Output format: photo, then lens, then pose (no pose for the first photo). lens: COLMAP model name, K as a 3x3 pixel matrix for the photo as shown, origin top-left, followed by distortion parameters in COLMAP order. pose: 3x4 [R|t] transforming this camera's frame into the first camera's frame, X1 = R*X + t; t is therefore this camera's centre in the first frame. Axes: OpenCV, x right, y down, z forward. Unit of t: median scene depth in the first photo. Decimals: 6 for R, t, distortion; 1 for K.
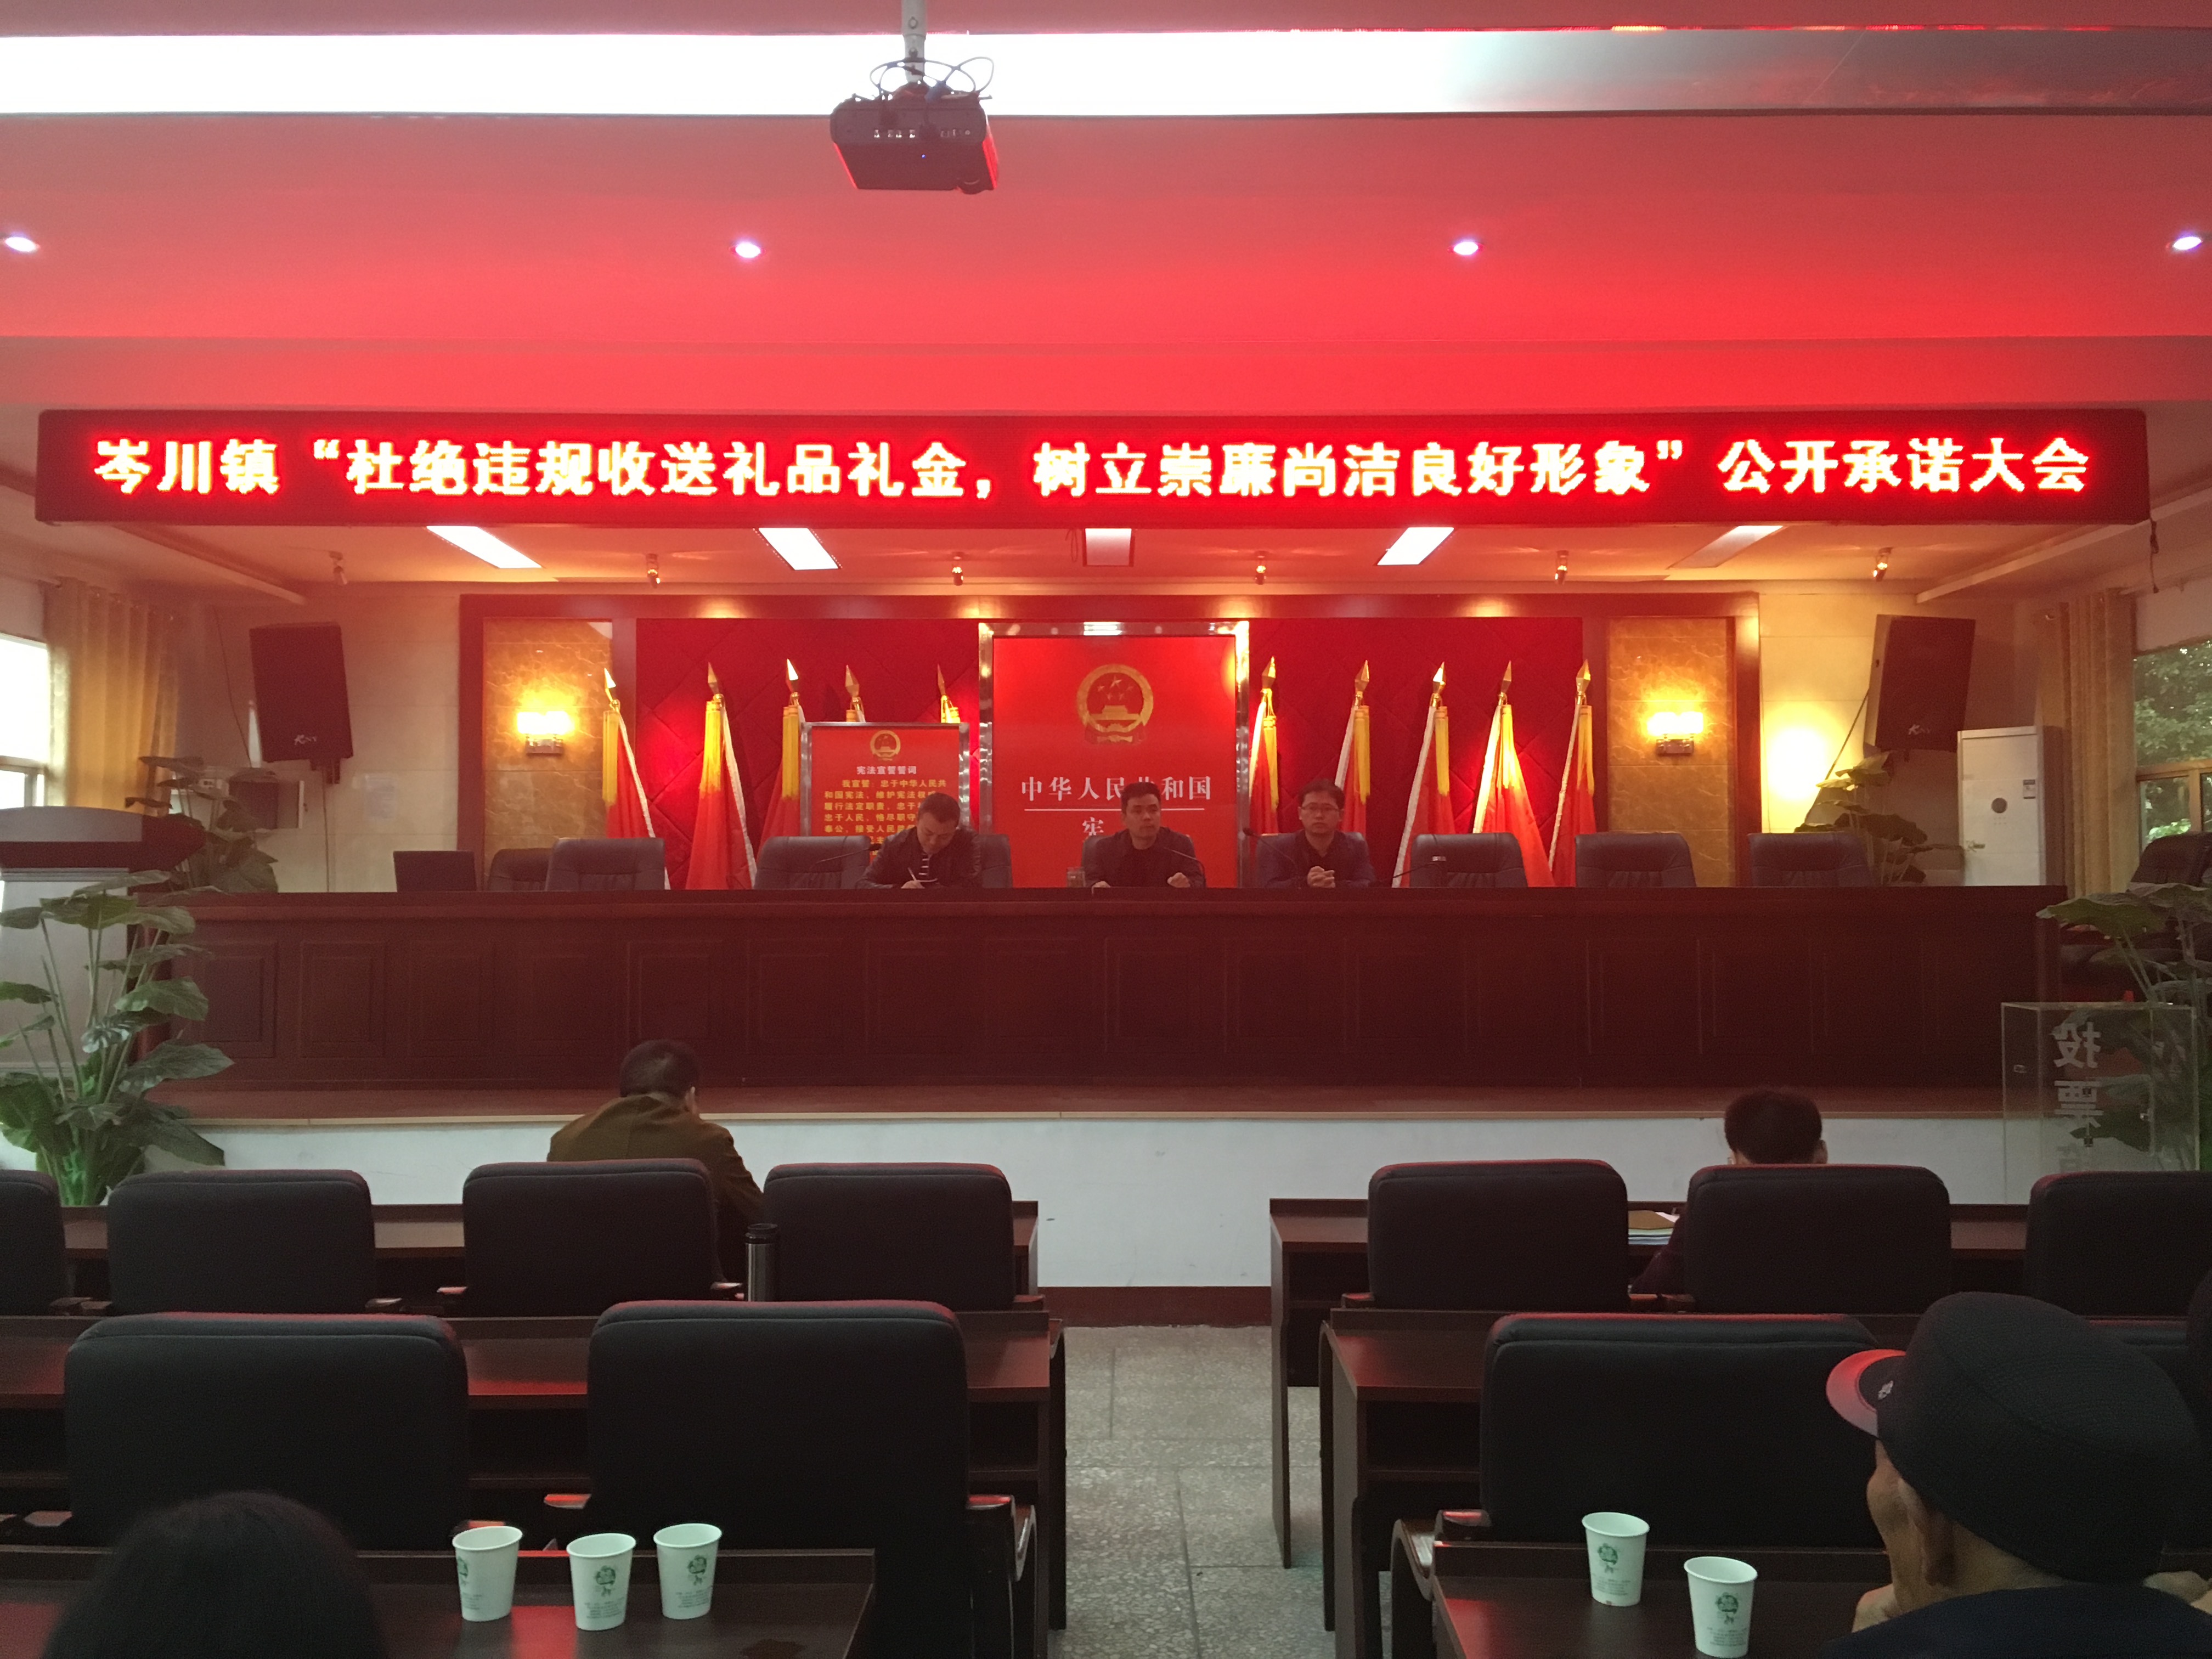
lens RADIAL K [[1883.2, 0, 1110.9], [0, 1883.2, 823.0], [0, 0, 1]] dist [0.058437, -0.029431]
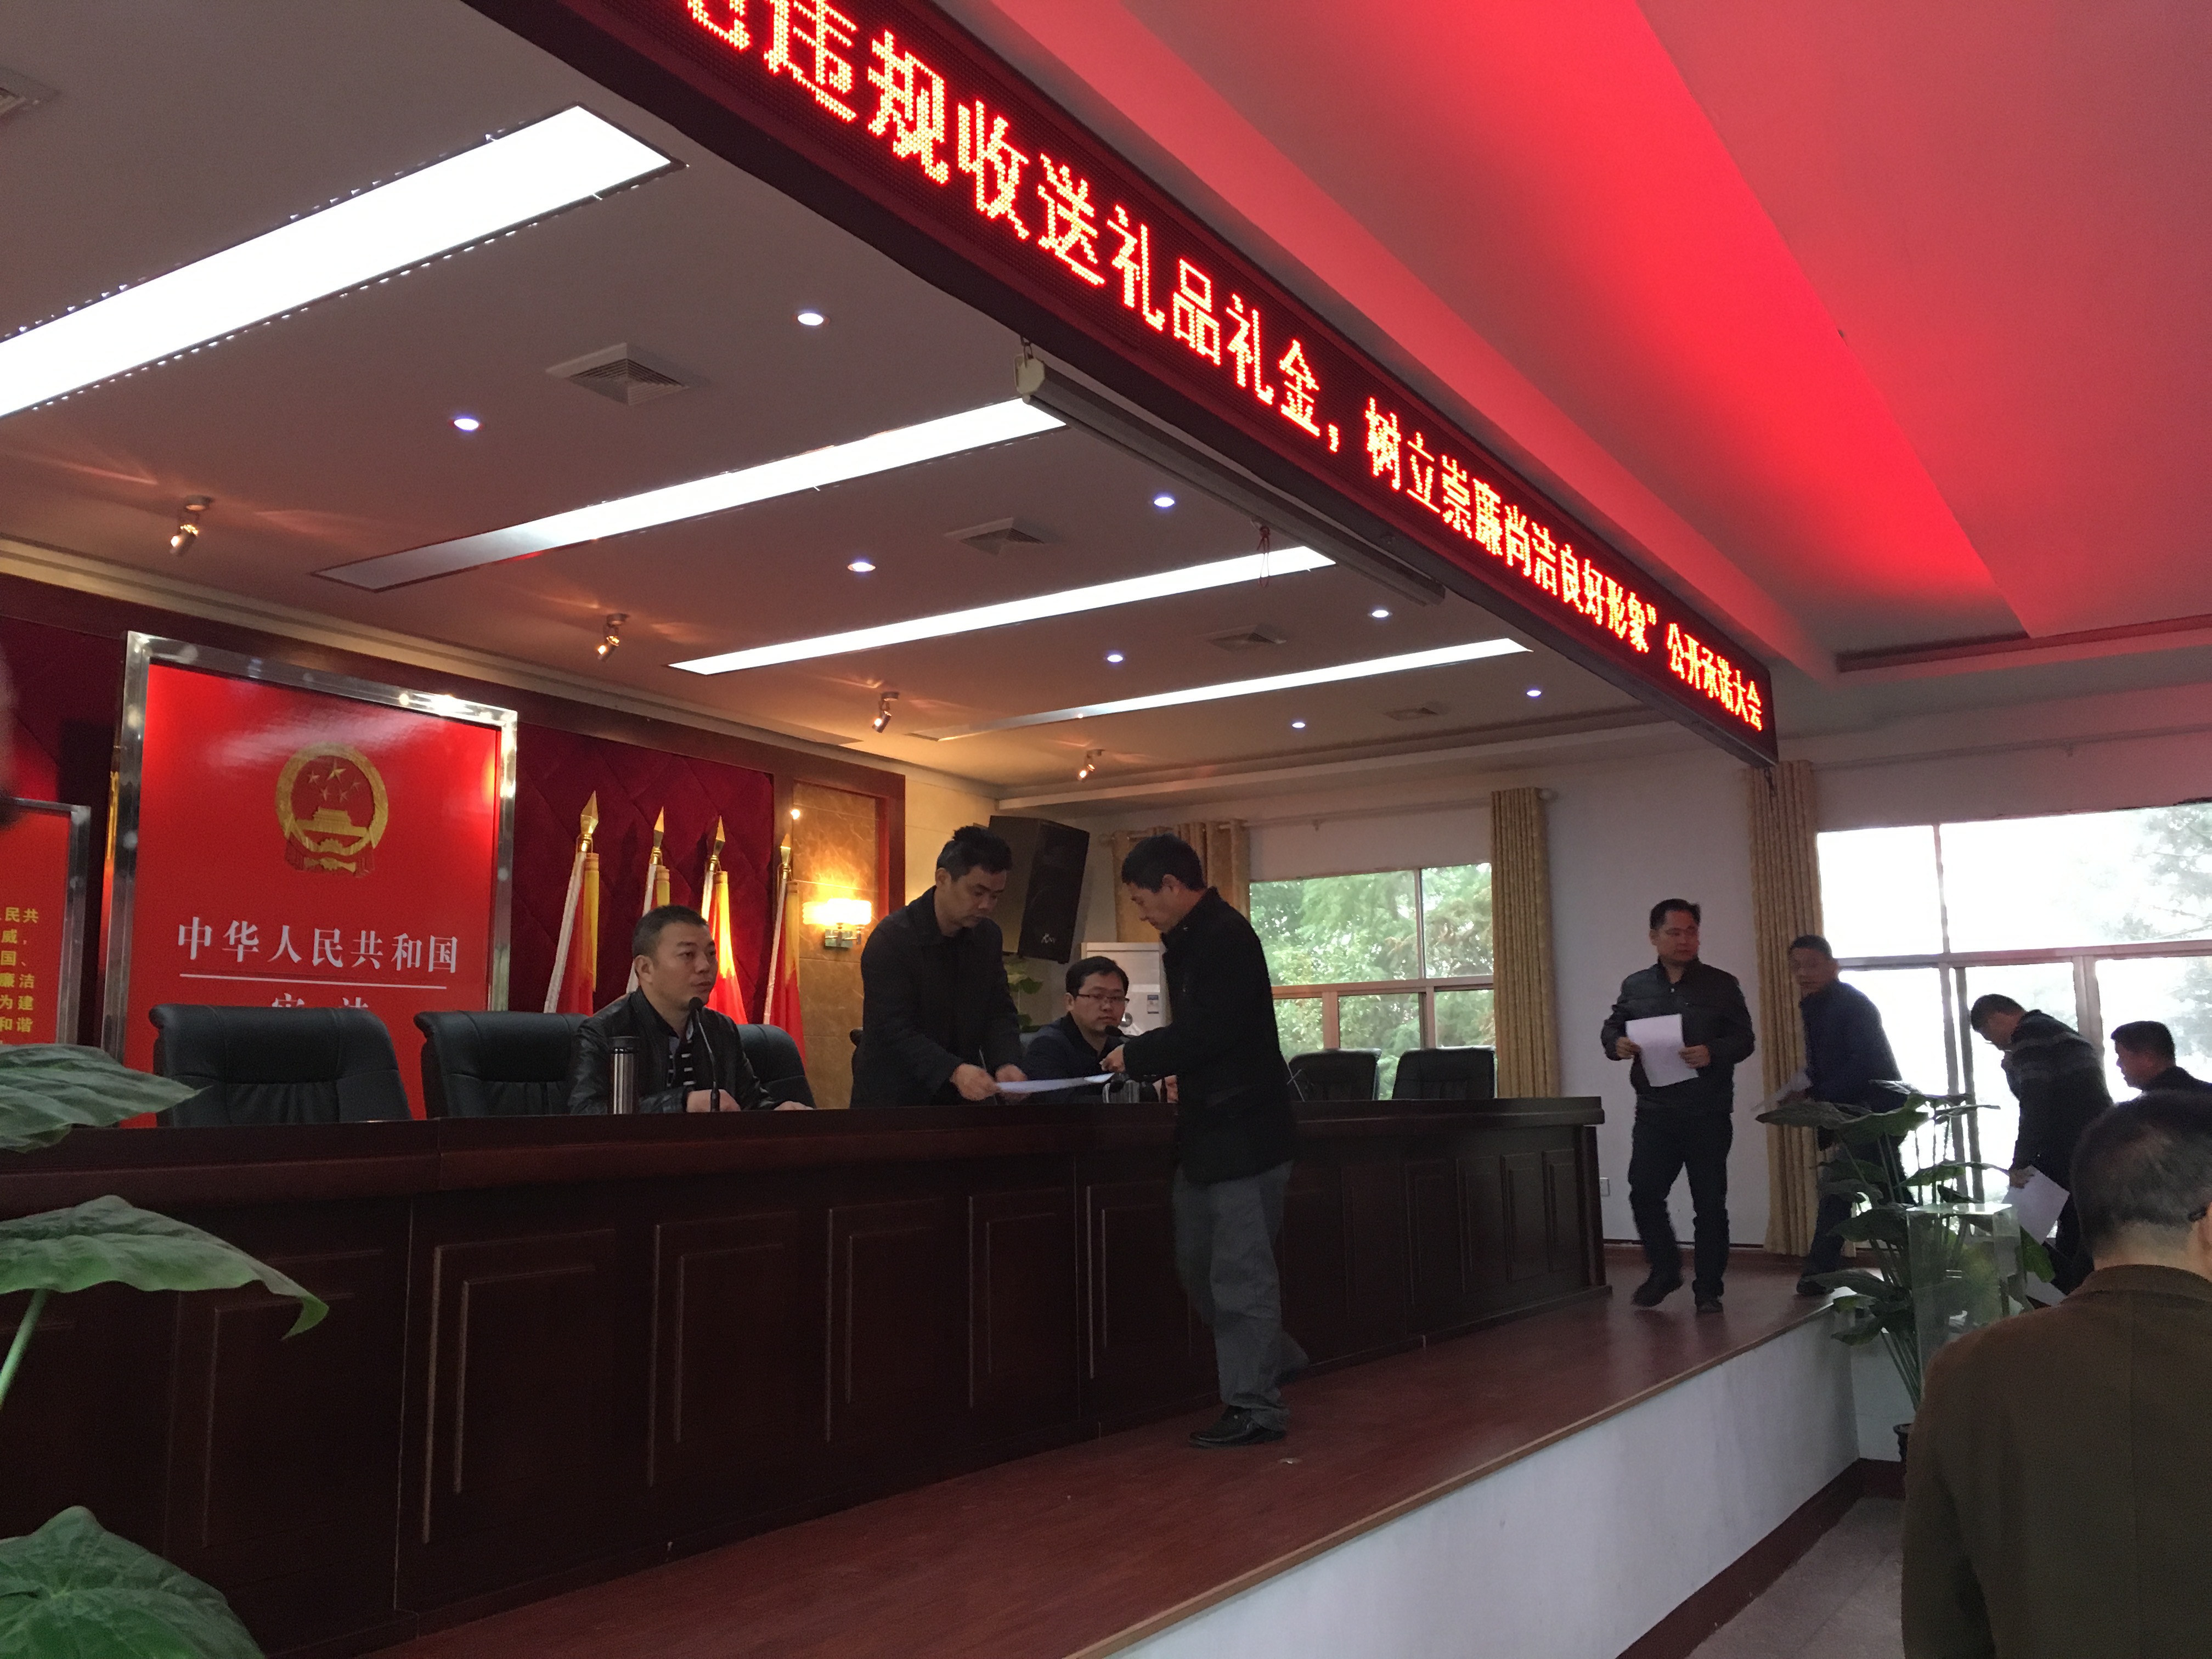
lens RADIAL K [[1875.2, 0, 1079.2], [0, 1875.2, 806.1], [0, 0, 1]] dist [0.077077, -0.082026]
pose [[0.538575, 0.126415, 0.833041, -0.385890], [-0.019128, 0.990261, -0.137906, 0.016378], [-0.842361, 0.058338, 0.535747, 0.481718]]
